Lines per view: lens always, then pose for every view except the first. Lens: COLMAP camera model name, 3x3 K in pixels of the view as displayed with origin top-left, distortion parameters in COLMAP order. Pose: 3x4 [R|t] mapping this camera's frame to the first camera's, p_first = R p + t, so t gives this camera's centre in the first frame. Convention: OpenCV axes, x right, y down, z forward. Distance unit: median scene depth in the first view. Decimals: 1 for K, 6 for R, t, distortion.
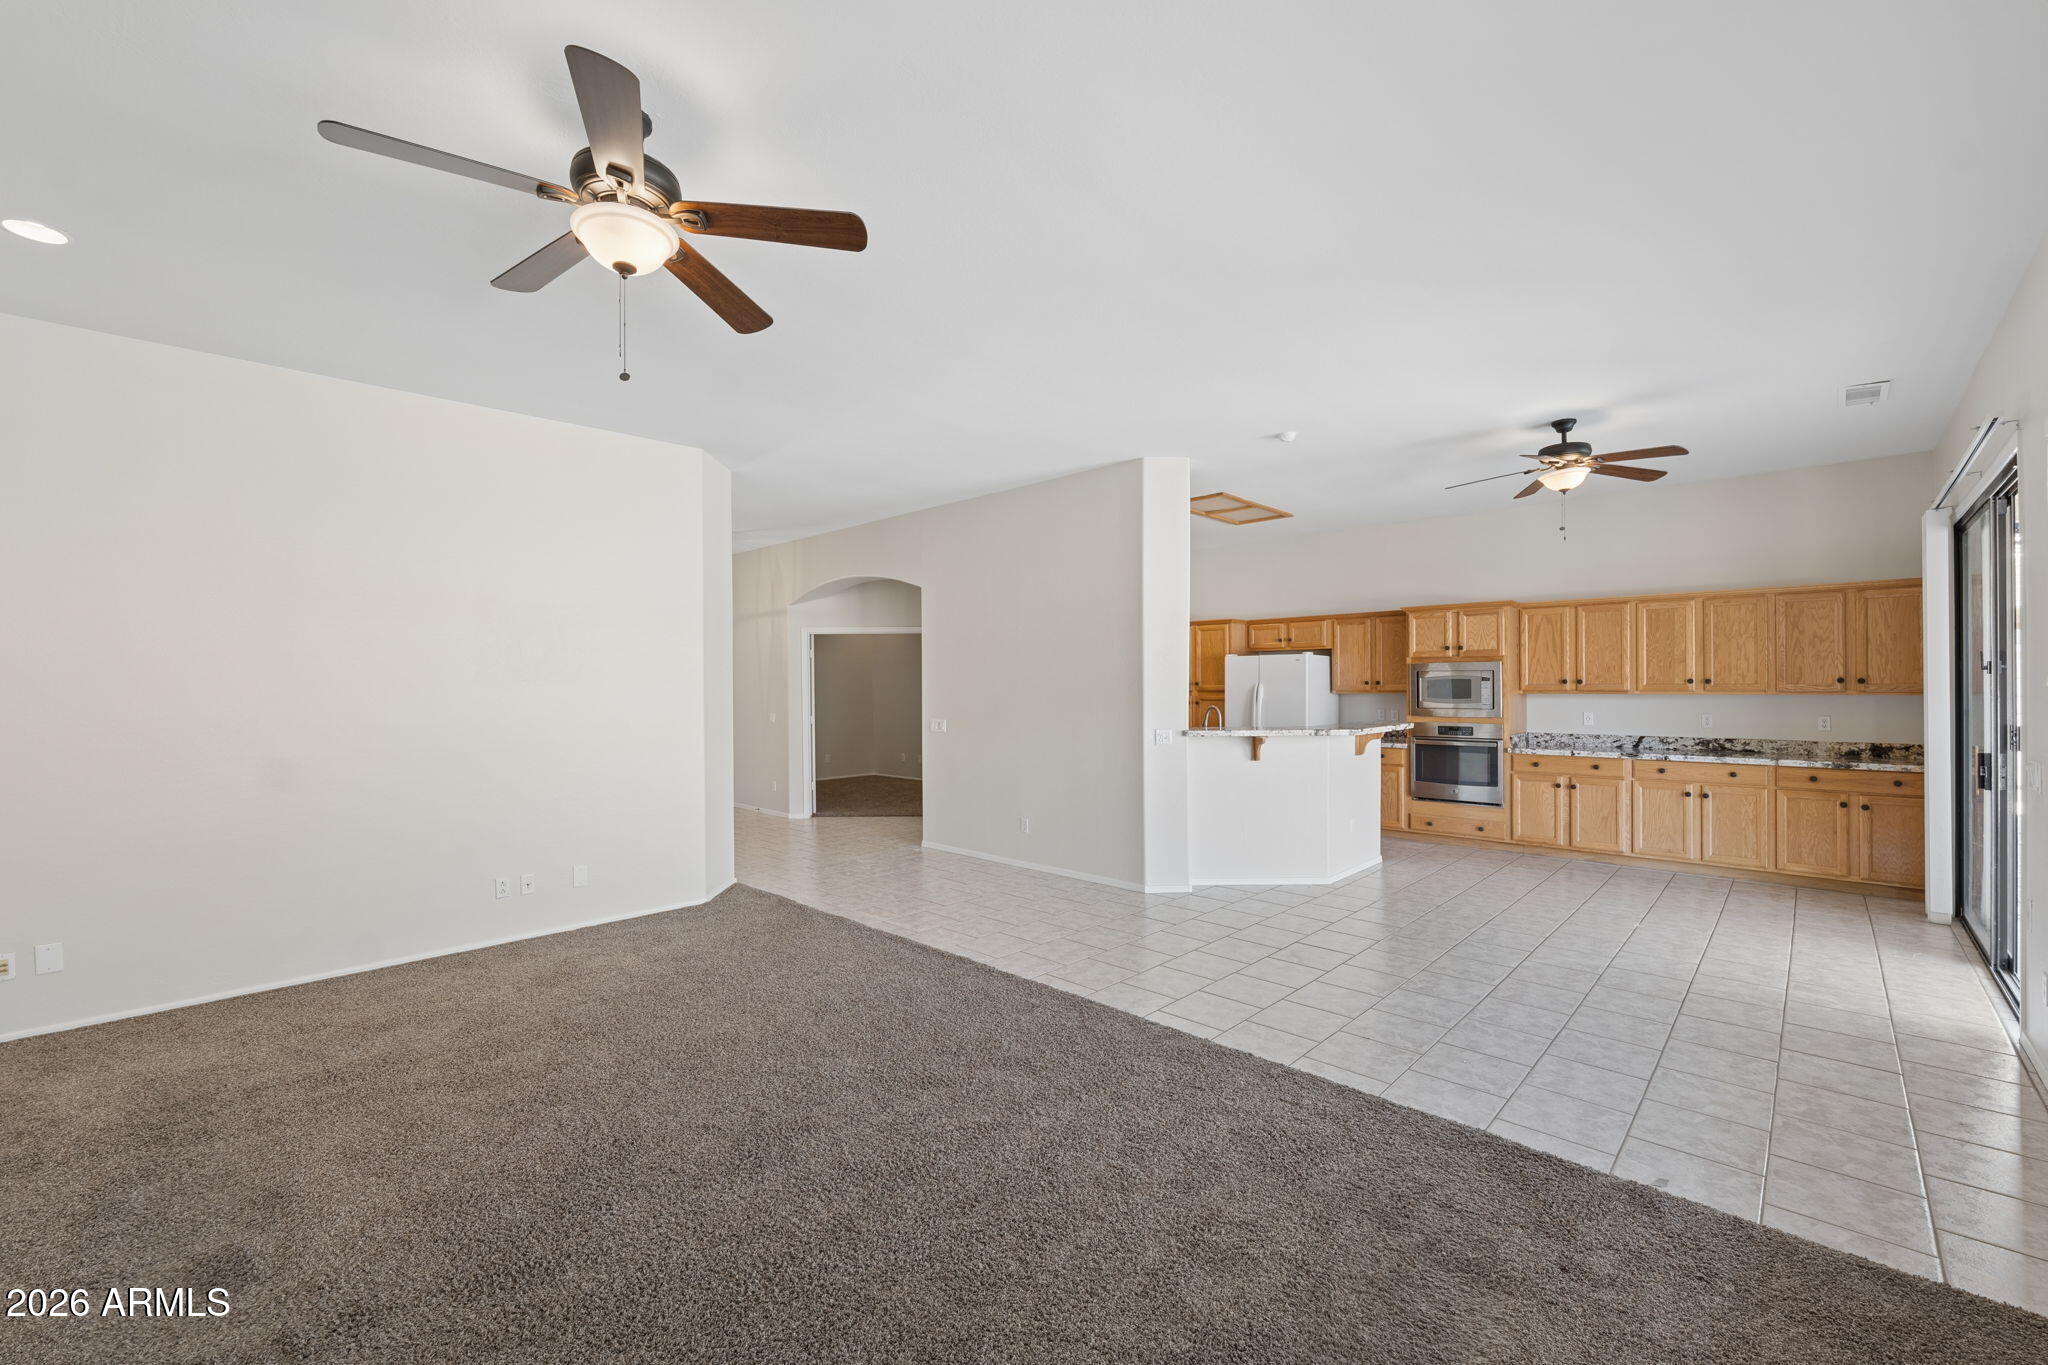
lens RADIAL K [[834.3, 0, 1012.3], [0, 834.3, 682.6], [0, 0, 1]] dist [-0.014923, 0.002134]
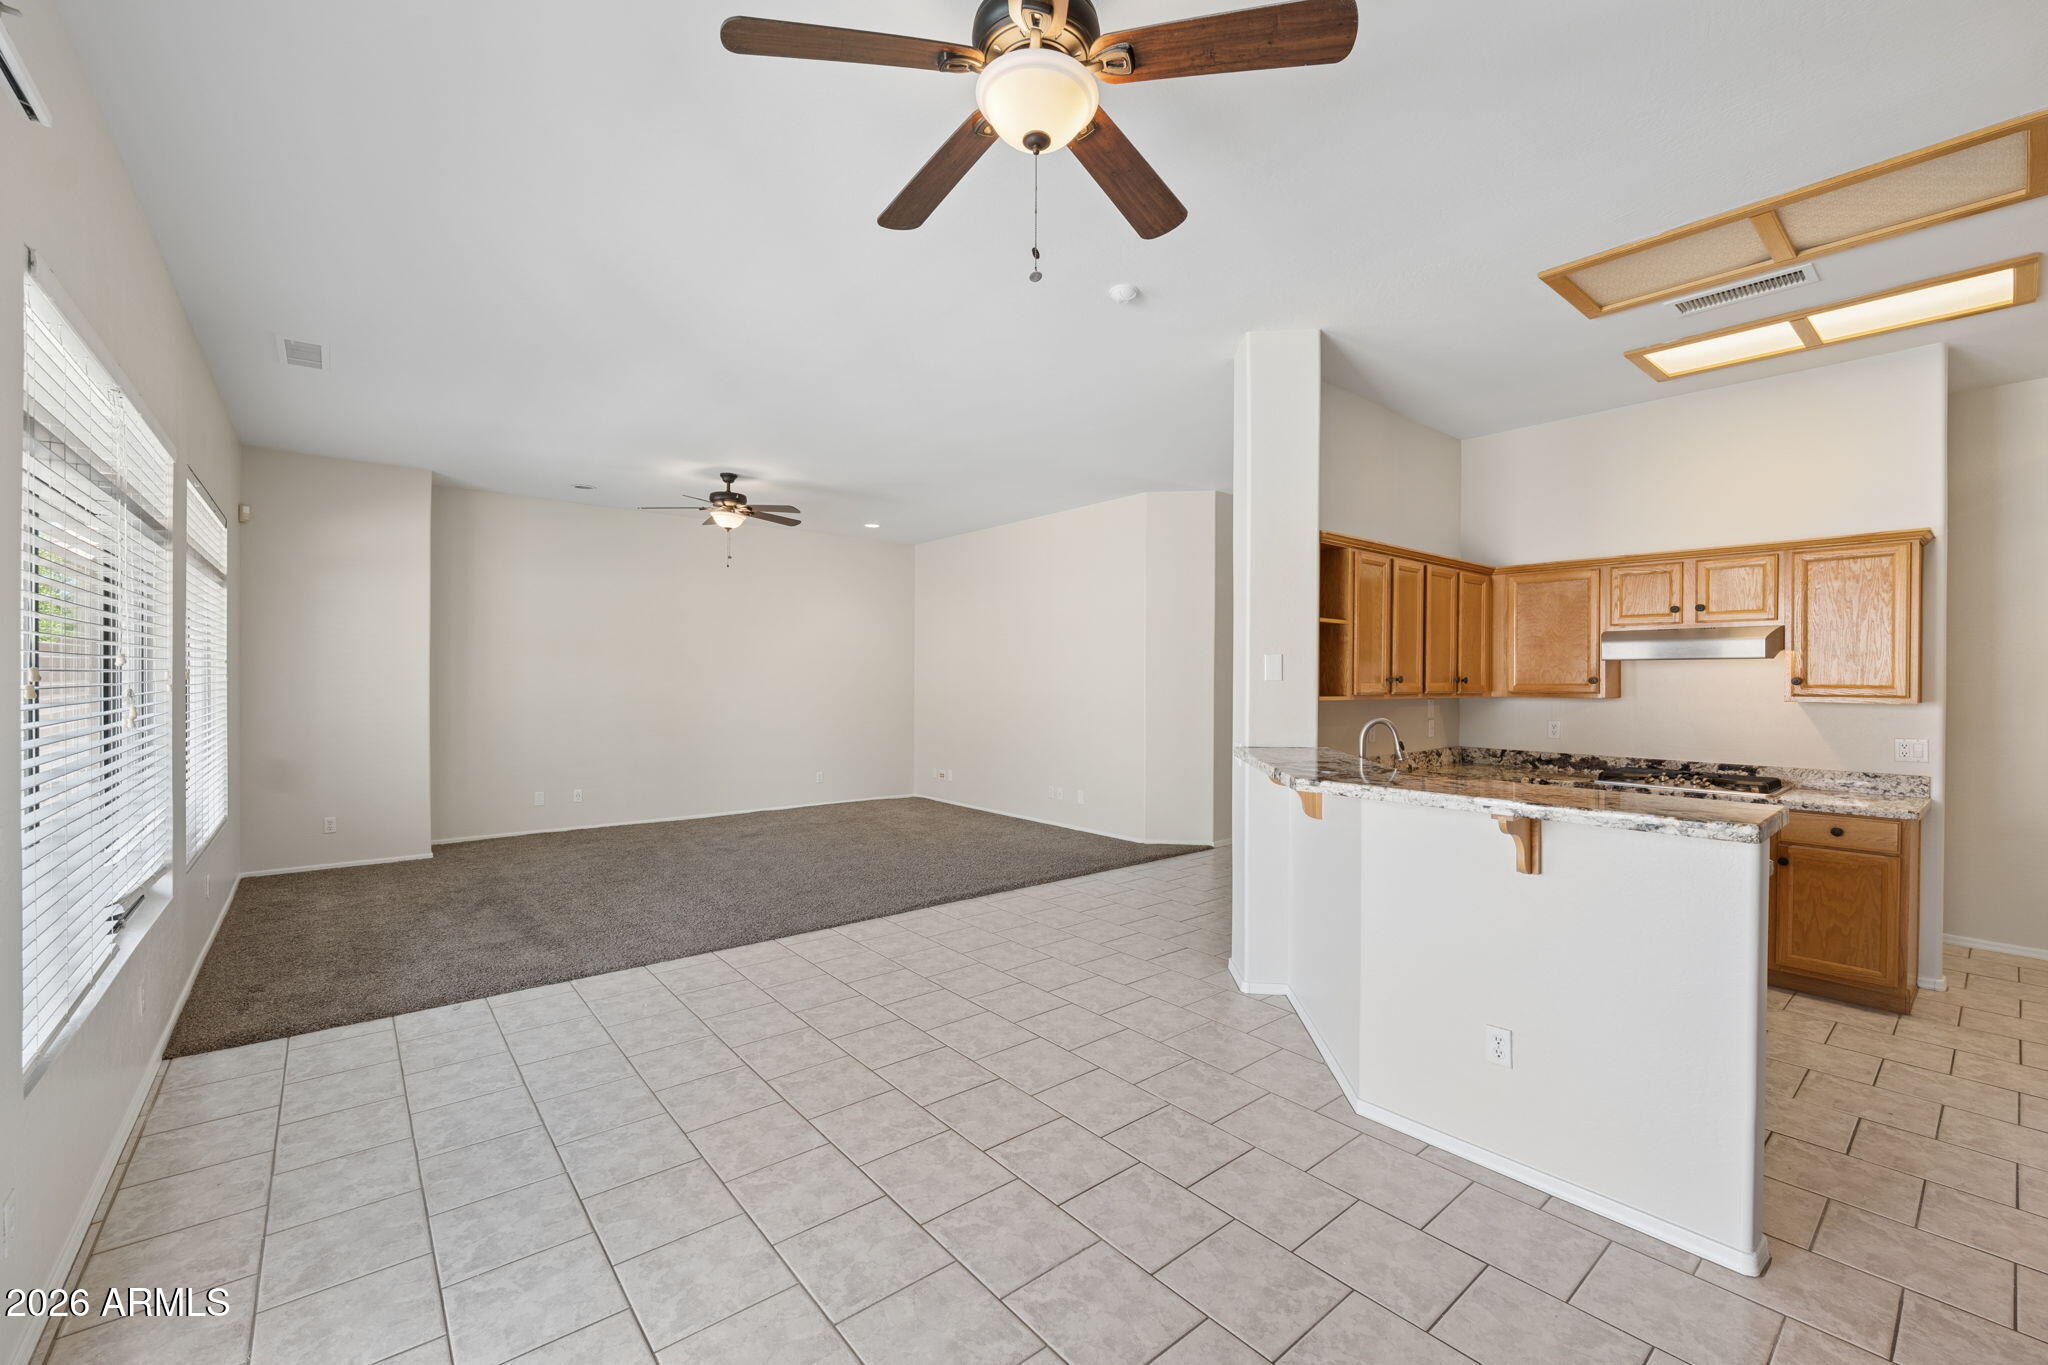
lens RADIAL K [[834.3, 0, 1012.3], [0, 834.3, 682.6], [0, 0, 1]] dist [-0.014923, 0.002134]
pose [[-0.111416, 0.012837, -0.993691, 0.798495], [-0.002642, 0.999909, 0.013213, -0.001951], [0.993770, 0.004098, -0.111372, 0.801343]]
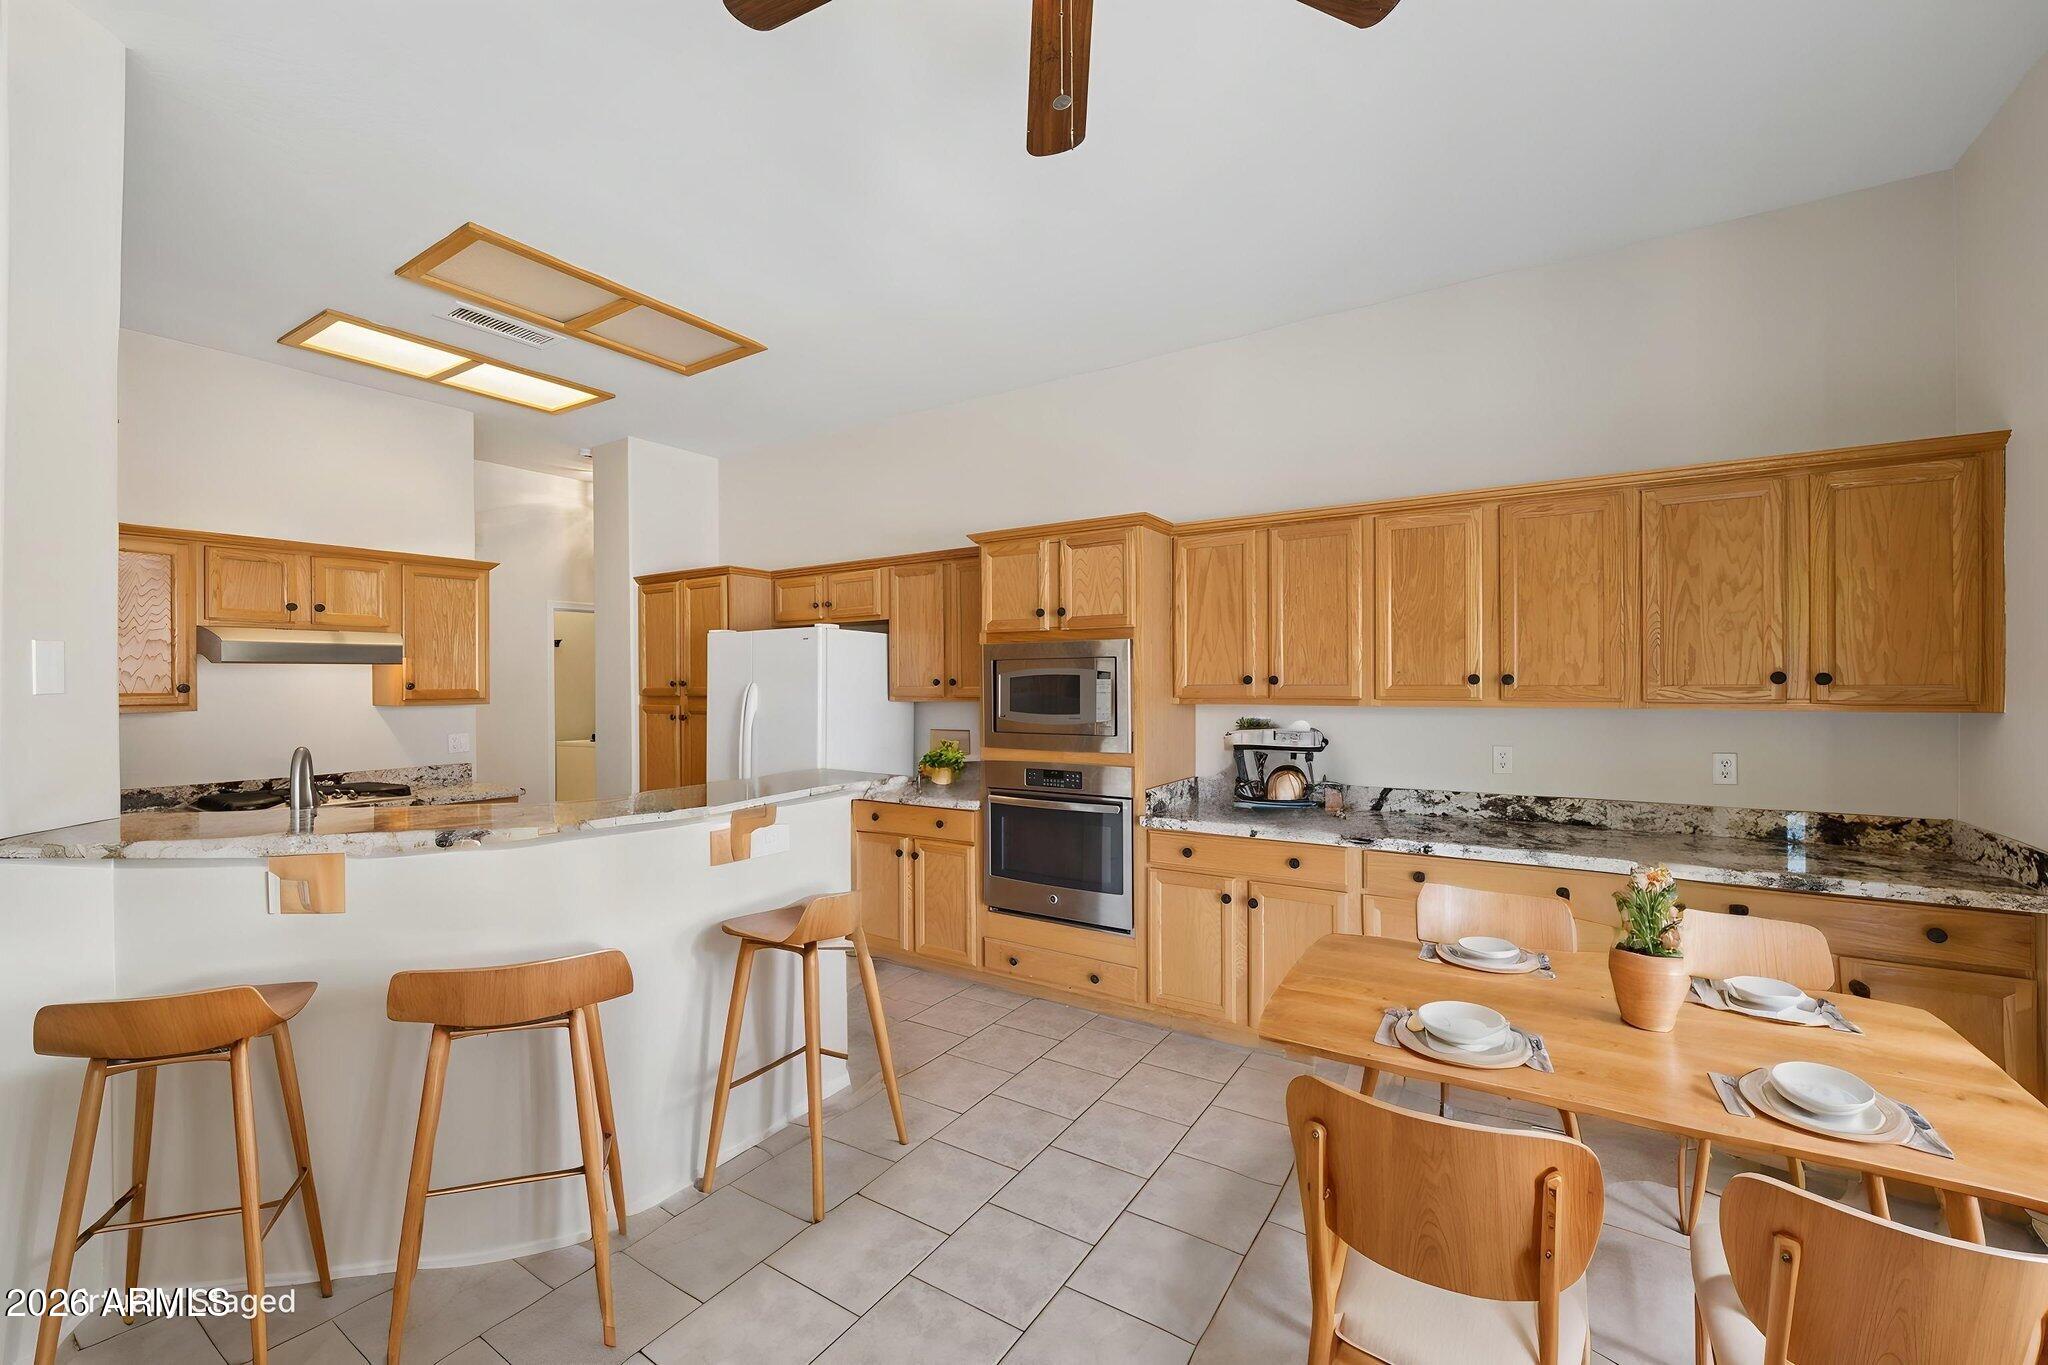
lens RADIAL K [[834.3, 0, 1012.3], [0, 834.3, 682.6], [0, 0, 1]] dist [-0.014923, 0.002134]
pose [[0.981155, -0.000366, 0.193220, 0.463450], [-0.000023, 0.999998, 0.002012, -0.000706], [-0.193220, -0.001978, 0.981153, 0.577527]]
